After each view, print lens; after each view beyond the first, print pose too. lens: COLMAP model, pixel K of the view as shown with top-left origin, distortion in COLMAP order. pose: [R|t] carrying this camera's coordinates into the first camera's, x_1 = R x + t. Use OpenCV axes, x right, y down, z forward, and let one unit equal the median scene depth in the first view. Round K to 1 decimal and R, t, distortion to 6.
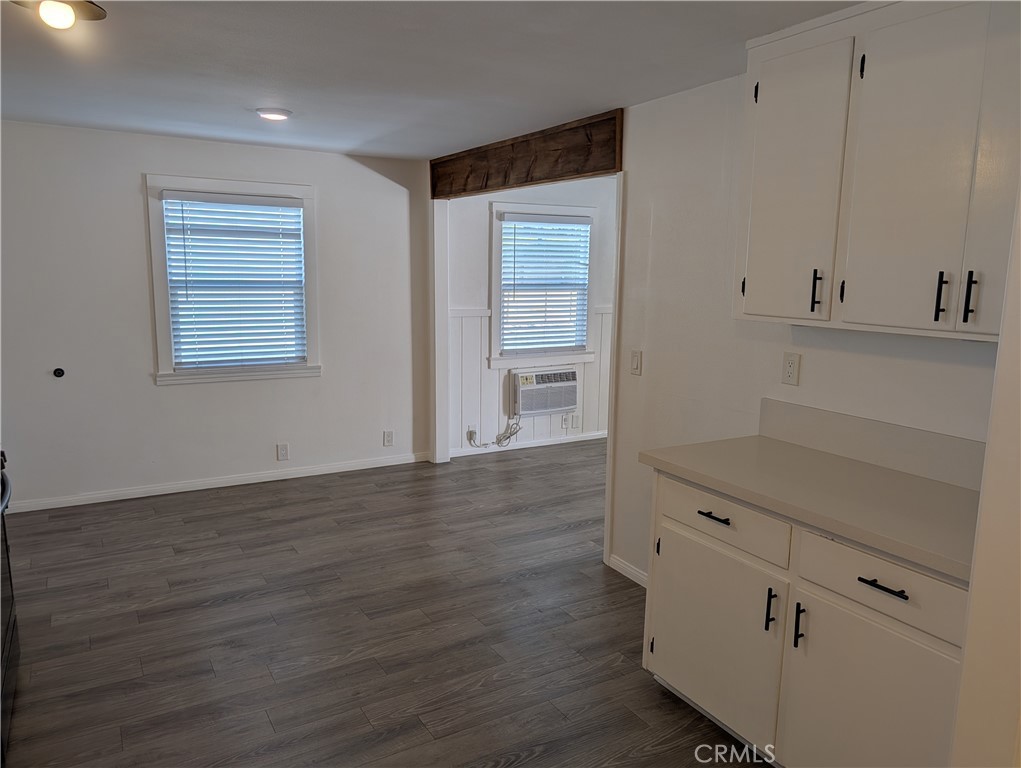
lens RADIAL K [[728.6, 0, 510.5], [0, 728.6, 384.0], [0, 0, 1]] dist [0.006955, -0.003910]
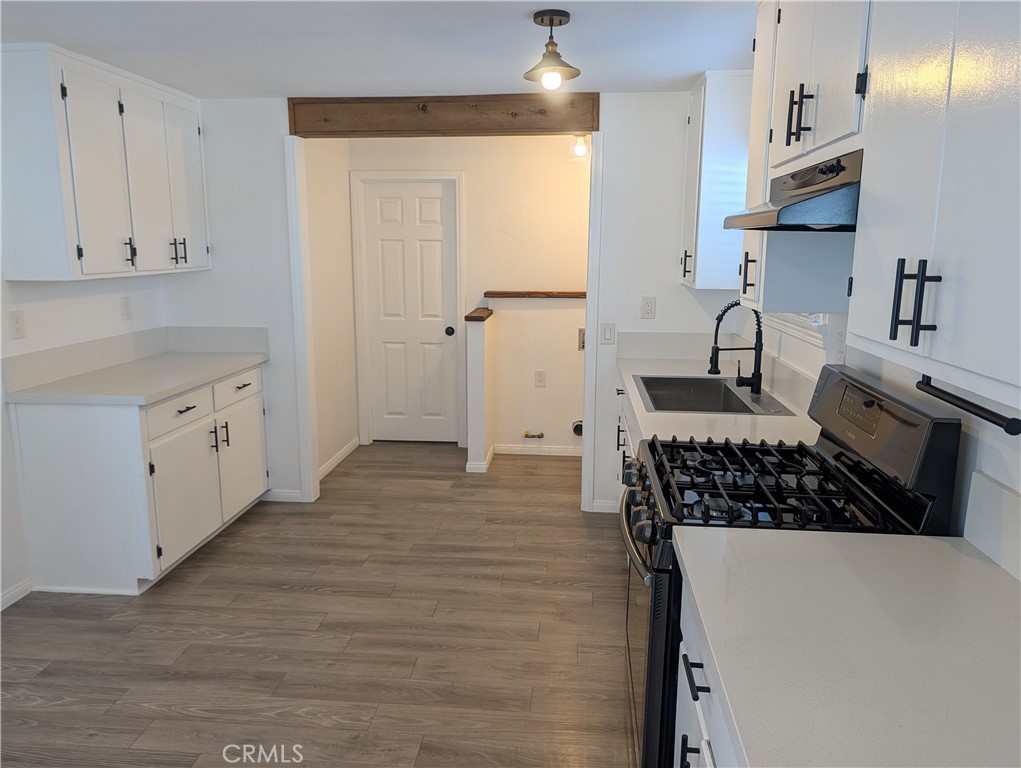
lens RADIAL K [[728.6, 0, 510.5], [0, 728.6, 384.0], [0, 0, 1]] dist [0.006955, -0.003910]
pose [[-0.809112, -0.127853, 0.573578, -0.959494], [0.080053, 0.942967, 0.323118, -0.254897], [-0.582177, 0.307355, -0.752730, 1.521908]]
